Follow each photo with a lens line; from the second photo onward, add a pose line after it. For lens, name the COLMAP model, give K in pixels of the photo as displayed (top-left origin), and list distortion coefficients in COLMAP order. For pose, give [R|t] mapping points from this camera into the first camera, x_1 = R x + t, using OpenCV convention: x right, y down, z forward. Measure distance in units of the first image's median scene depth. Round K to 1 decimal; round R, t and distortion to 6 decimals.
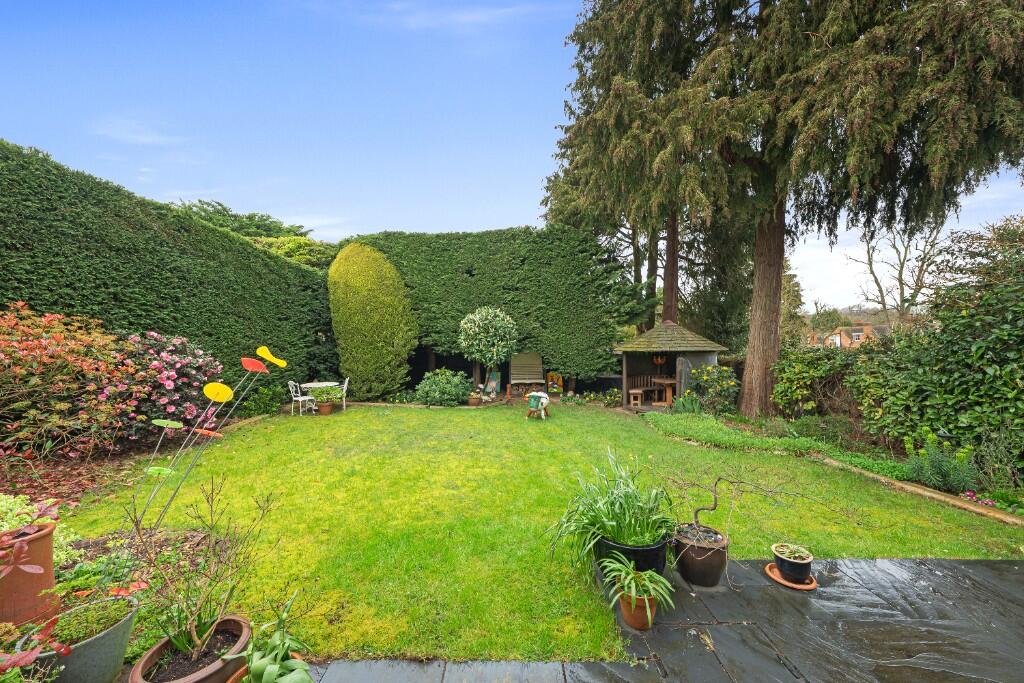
lens RADIAL K [[351.1, 0, 511.6], [0, 351.1, 344.7], [0, 0, 1]] dist [-0.003194, -0.000047]
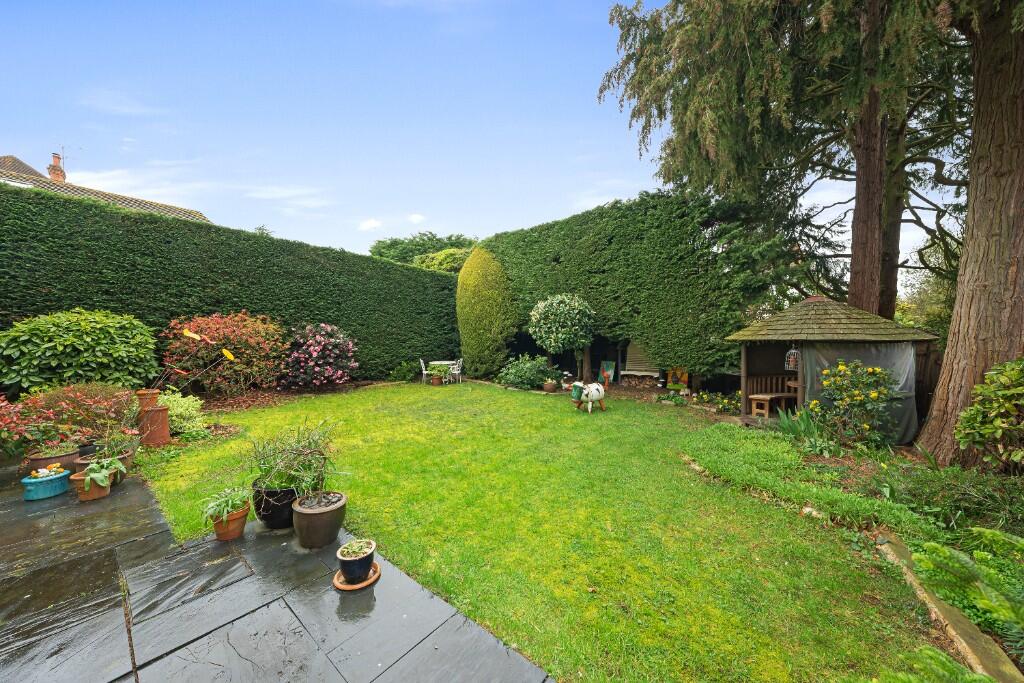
lens RADIAL K [[351.1, 0, 510.0], [0, 351.1, 335.8], [0, 0, 1]] dist [-0.003194, -0.000047]
pose [[0.784441, 0.004677, -0.620186, 0.409708], [-0.002266, 0.999987, 0.004675, 0.007033], [0.620200, -0.002262, 0.784441, 0.127049]]
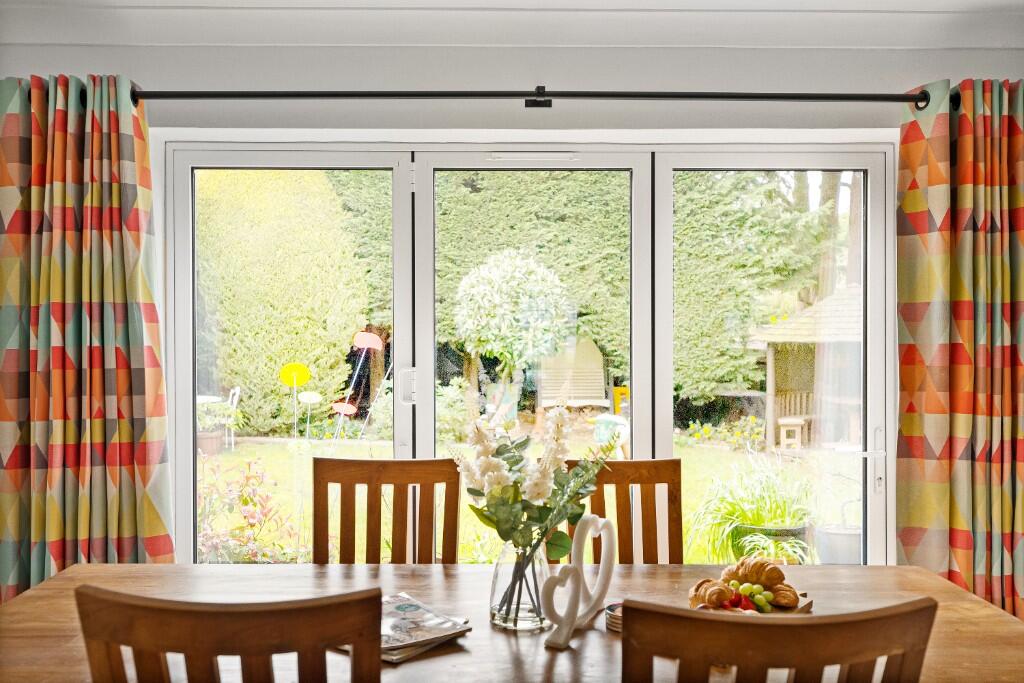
lens RADIAL K [[904.2, 0, 515.1], [0, 904.2, 339.2], [0, 0, 1]] dist [0.004679, 0.017527]
pose [[0.999380, 0.010796, 0.033517, -0.100153], [-0.011108, 0.999897, 0.009143, 0.006047], [-0.033415, -0.009510, 0.999396, -0.321904]]
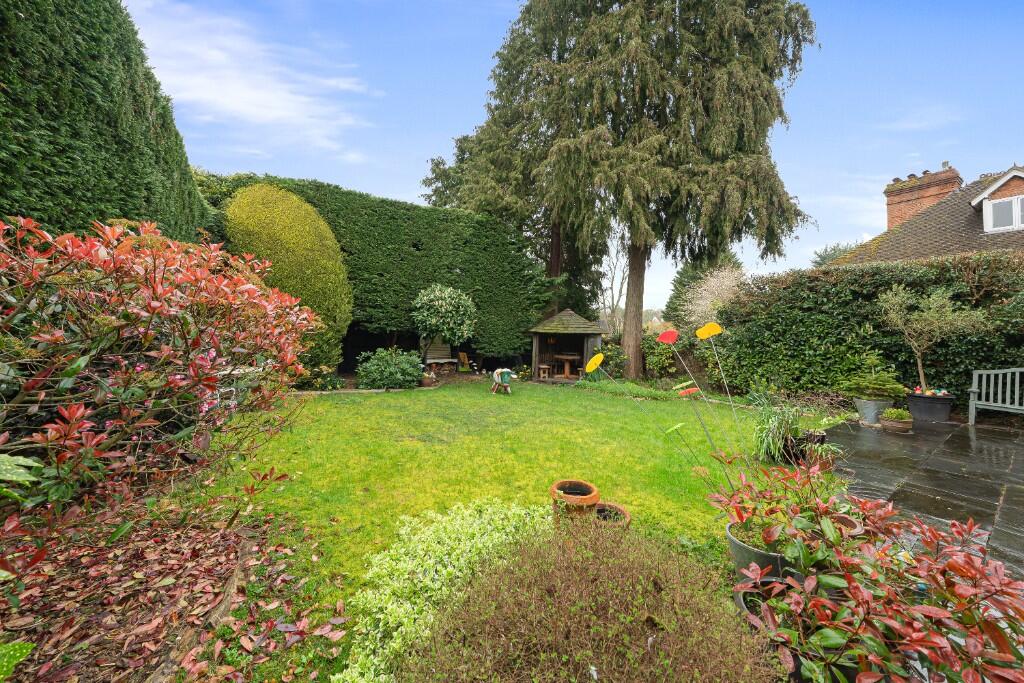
lens RADIAL K [[351.1, 0, 508.7], [0, 351.1, 310.8], [0, 0, 1]] dist [-0.003194, -0.000047]
pose [[0.823789, 0.054545, 0.564266, -0.450712], [-0.031428, 0.998224, -0.050610, 0.009346], [-0.566025, 0.023958, 0.824040, 0.078512]]
